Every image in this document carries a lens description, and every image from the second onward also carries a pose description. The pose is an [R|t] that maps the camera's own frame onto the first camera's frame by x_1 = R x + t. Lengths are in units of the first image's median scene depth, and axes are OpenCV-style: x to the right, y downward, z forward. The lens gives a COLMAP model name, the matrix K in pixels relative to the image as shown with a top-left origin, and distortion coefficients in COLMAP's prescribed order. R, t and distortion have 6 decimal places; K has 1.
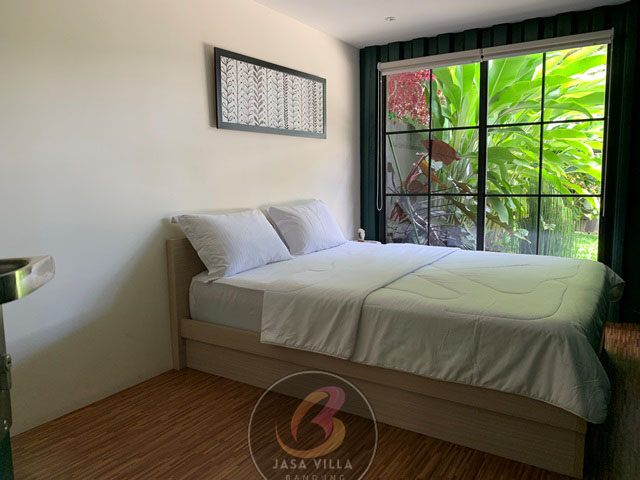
lens RADIAL K [[487.4, 0, 321.3], [0, 487.4, 237.8], [0, 0, 1]] dist [0.024899, -0.030667]
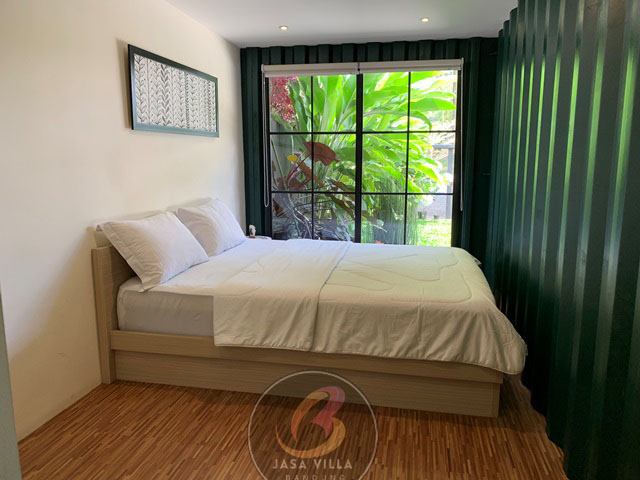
lens RADIAL K [[487.4, 0, 322.5], [0, 487.4, 240.6], [0, 0, 1]] dist [0.024899, -0.030667]
pose [[0.931119, -0.041767, 0.362316, -0.225428], [0.028346, 0.998704, 0.042282, -0.036756], [-0.363612, -0.029100, 0.931096, -0.035821]]
